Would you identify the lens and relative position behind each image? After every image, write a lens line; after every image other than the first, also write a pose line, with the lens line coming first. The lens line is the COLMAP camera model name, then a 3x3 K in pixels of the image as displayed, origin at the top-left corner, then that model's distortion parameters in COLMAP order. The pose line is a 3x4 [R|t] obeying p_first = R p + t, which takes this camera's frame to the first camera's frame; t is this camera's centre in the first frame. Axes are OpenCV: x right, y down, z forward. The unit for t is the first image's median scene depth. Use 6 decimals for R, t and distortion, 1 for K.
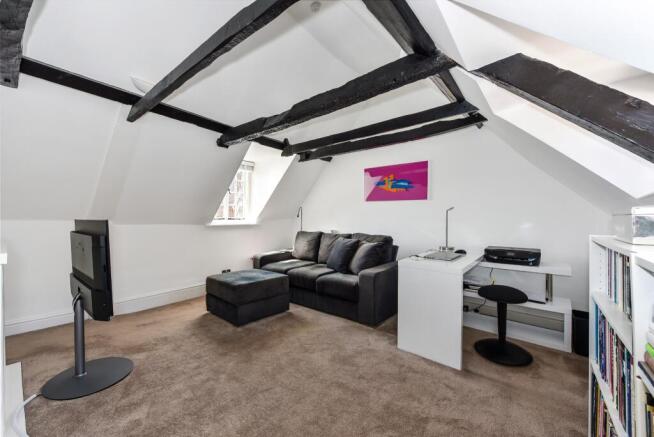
lens RADIAL K [[269.9, 0, 327.0], [0, 269.9, 218.5], [0, 0, 1]] dist [-0.002267, -0.000297]
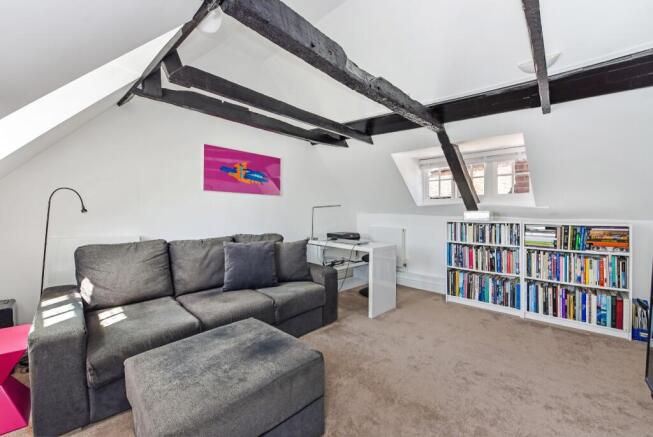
lens RADIAL K [[269.5, 0, 326.5], [0, 269.5, 218.5], [0, 0, 1]] dist [-0.002267, -0.000297]
pose [[0.058467, -0.019464, 0.998100, -0.644537], [0.003200, 0.999808, 0.019310, -0.002887], [-0.998284, 0.002065, 0.058518, 0.758183]]
